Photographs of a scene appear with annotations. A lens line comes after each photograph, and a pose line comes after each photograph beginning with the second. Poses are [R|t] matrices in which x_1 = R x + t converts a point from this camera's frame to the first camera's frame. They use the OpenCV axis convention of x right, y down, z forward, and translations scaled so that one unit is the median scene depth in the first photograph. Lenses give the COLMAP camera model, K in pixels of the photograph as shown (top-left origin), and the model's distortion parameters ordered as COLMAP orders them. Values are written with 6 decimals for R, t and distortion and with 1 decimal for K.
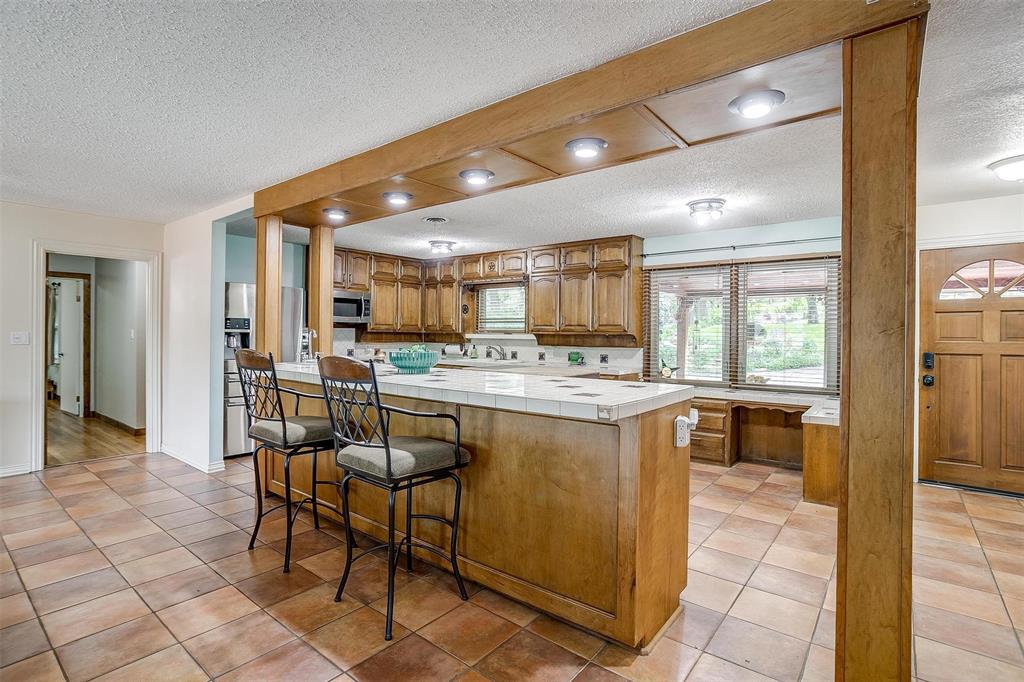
lens RADIAL K [[500.2, 0, 508.8], [0, 500.2, 333.8], [0, 0, 1]] dist [-0.058233, 0.026432]
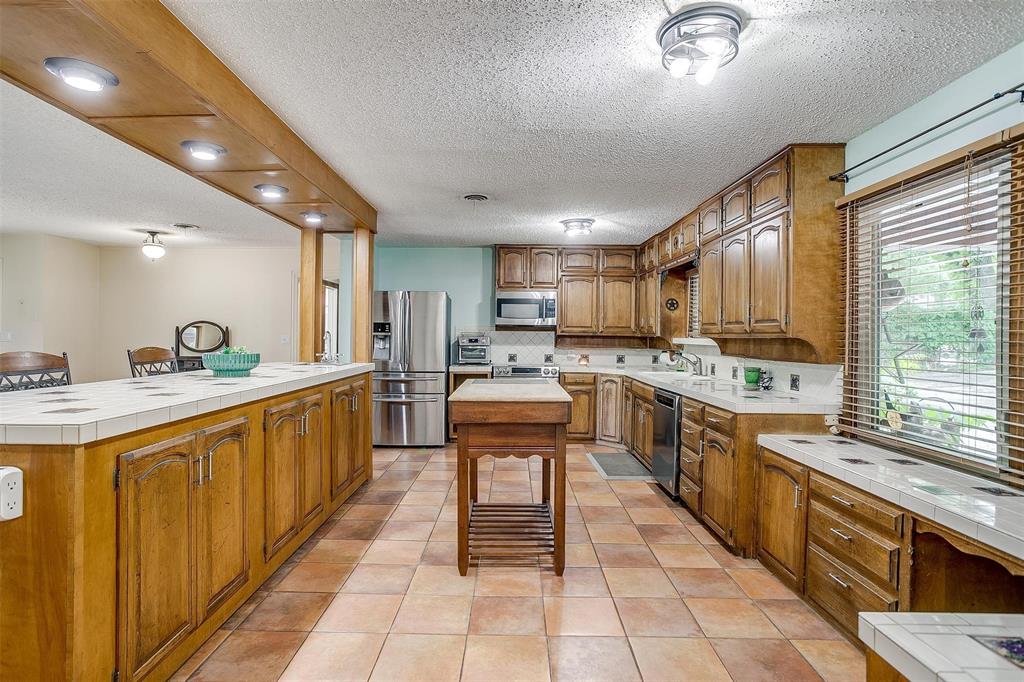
lens RADIAL K [[522.3, 0, 512.0], [0, 522.3, 341.0], [0, 0, 1]] dist [0.000304, 0.030840]
pose [[0.623029, 0.006862, -0.782169, 0.495019], [-0.006587, 0.999972, 0.003526, 0.004715], [0.782171, 0.002955, 0.623056, 0.444201]]
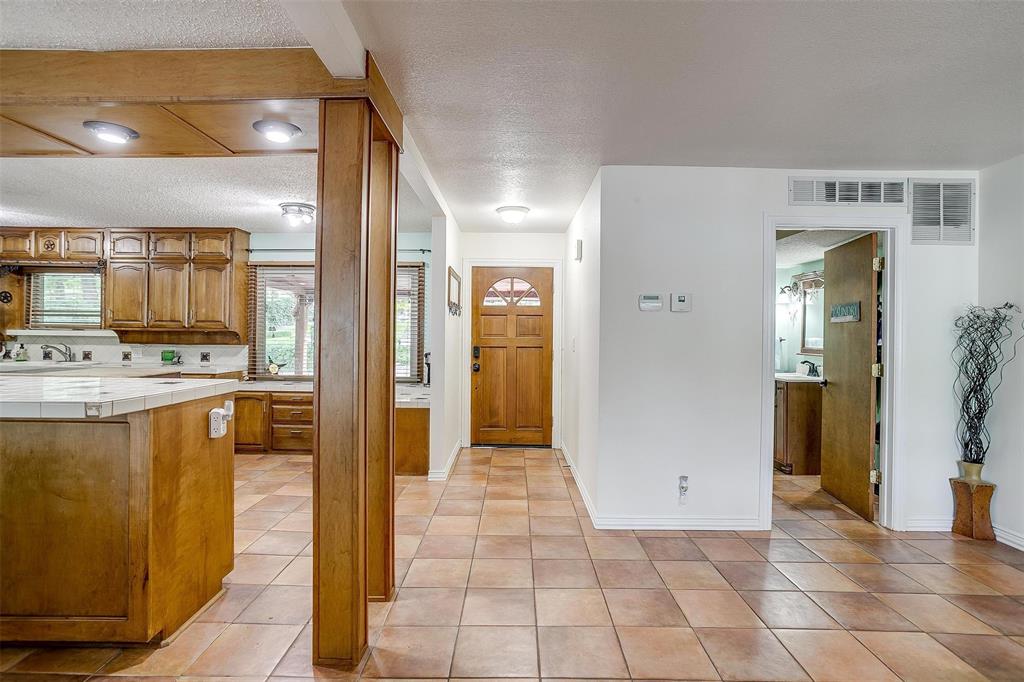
lens RADIAL K [[505.7, 0, 509.7], [0, 505.7, 332.9], [0, 0, 1]] dist [-0.046794, 0.027303]
pose [[0.792022, 0.001330, 0.610491, 0.080635], [-0.004132, 0.999986, 0.003183, -0.000495], [-0.610479, -0.005044, 0.792017, -0.093317]]
